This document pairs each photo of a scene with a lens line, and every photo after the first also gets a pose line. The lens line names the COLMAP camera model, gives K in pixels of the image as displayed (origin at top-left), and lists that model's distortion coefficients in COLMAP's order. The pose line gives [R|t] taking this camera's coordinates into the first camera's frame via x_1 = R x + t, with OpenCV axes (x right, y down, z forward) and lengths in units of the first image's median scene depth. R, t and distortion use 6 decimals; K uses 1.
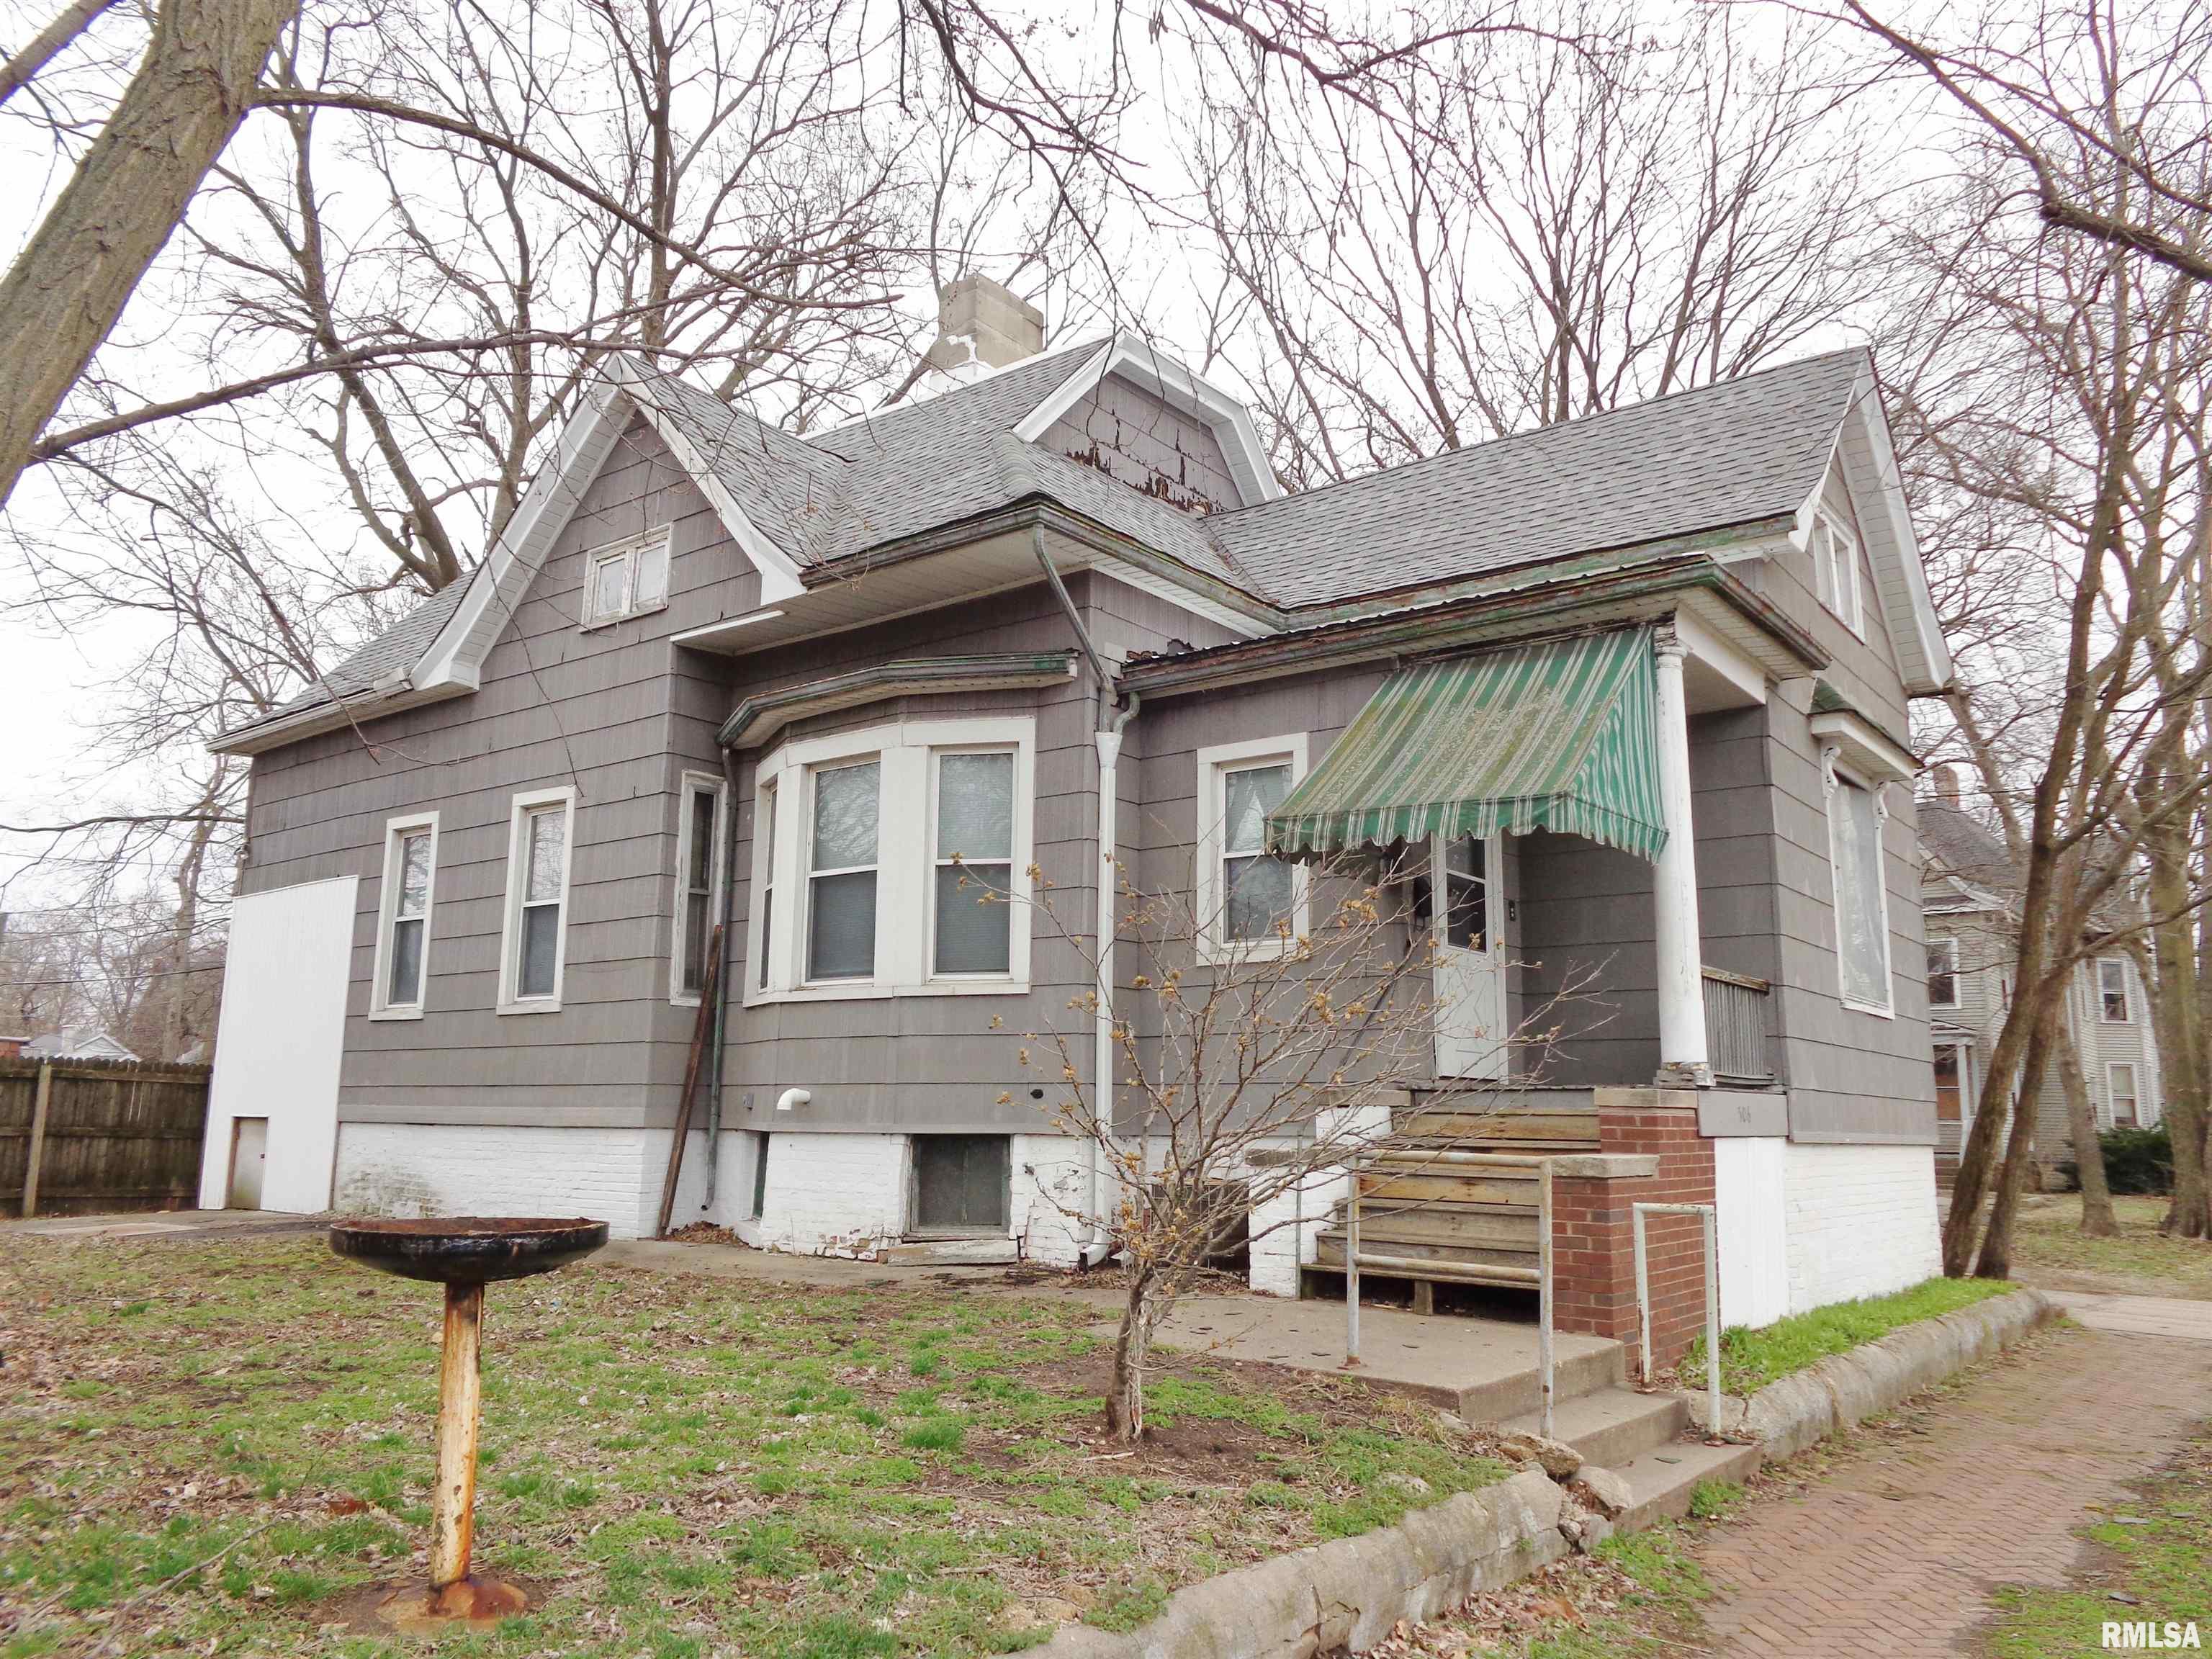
lens RADIAL K [[1665.0, 0, 1100.9], [0, 1665.0, 829.0], [0, 0, 1]] dist [-0.006769, 0.004367]
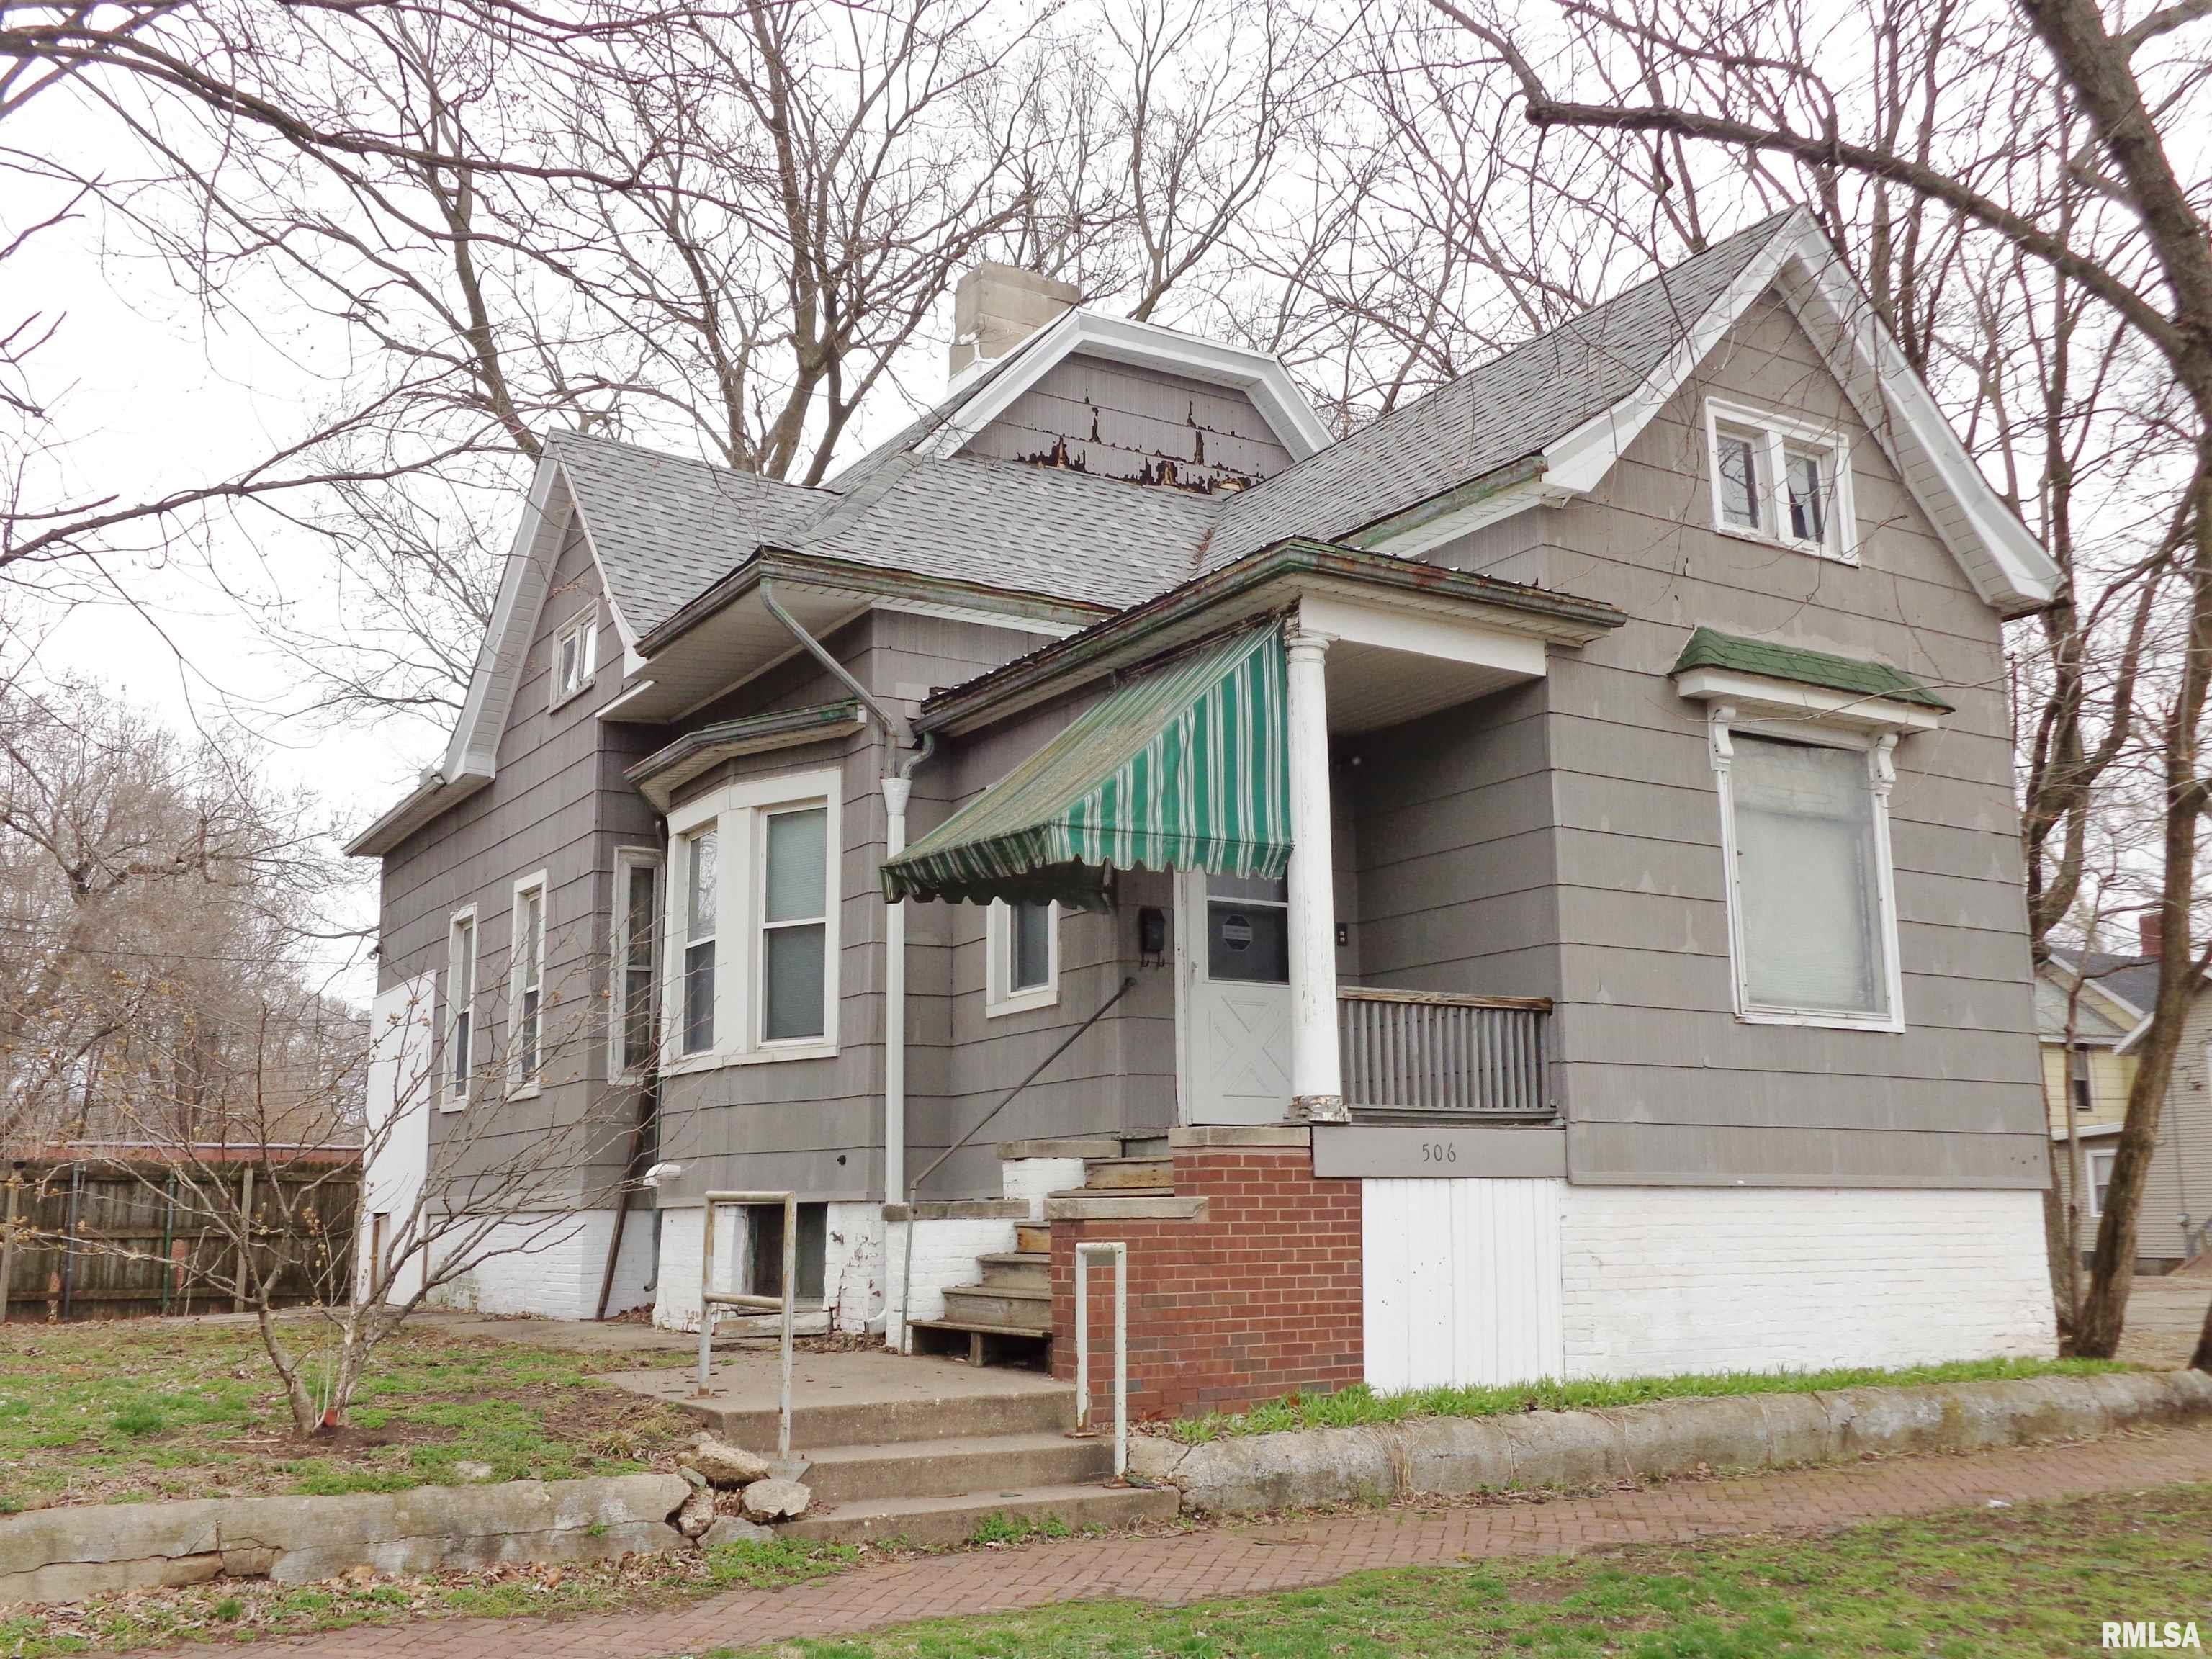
lens RADIAL K [[2146.5, 0, 1105.6], [0, 2146.5, 828.2], [0, 0, 1]] dist [-0.023179, 0.000000]
pose [[0.937194, -0.087101, -0.337759, 0.520013], [0.083784, 0.996185, -0.024416, 0.010564], [0.338597, -0.005417, 0.940916, -0.111657]]
